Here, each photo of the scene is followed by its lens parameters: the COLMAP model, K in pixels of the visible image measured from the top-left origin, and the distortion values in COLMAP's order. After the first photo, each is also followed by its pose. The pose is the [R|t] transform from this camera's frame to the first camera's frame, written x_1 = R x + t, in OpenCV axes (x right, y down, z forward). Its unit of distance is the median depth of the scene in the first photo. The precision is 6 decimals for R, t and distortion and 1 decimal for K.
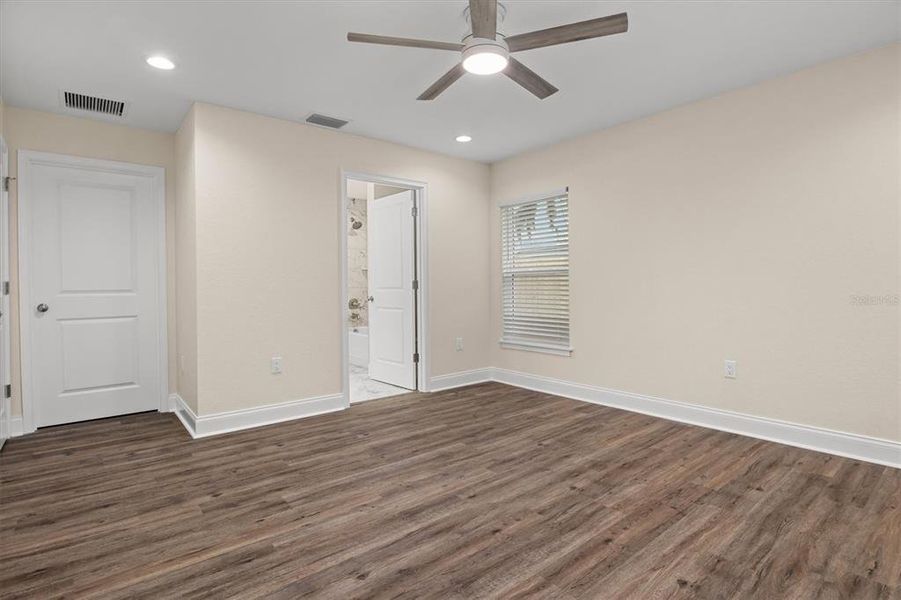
lens RADIAL K [[452.8, 0, 449.8], [0, 452.8, 290.4], [0, 0, 1]] dist [-0.020493, -0.000943]
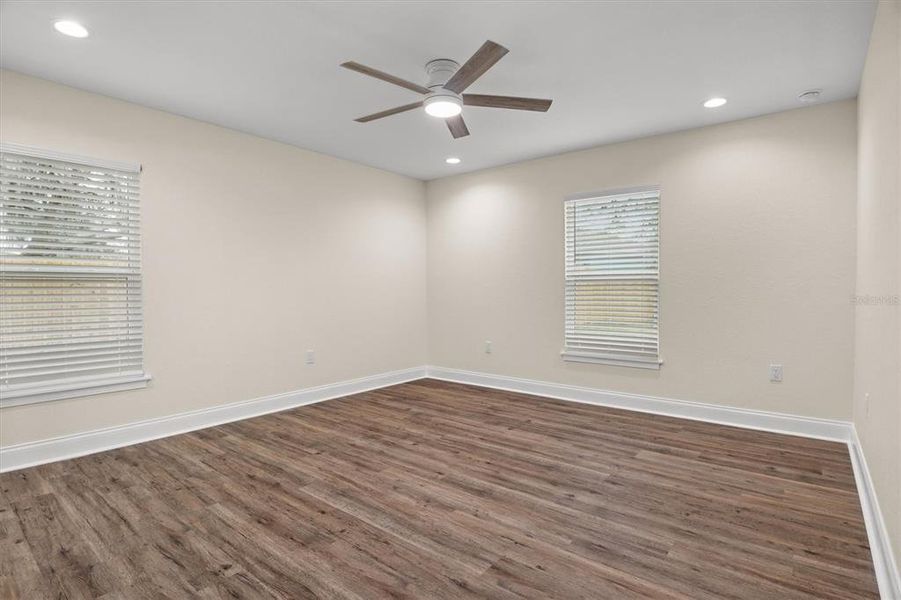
lens RADIAL K [[452.8, 0, 449.8], [0, 452.8, 290.4], [0, 0, 1]] dist [-0.020493, -0.000943]
pose [[-0.206419, 0.009989, 0.978413, -1.033142], [0.015654, 0.999854, -0.006906, -0.011043], [-0.978338, 0.013890, -0.206546, 1.123894]]
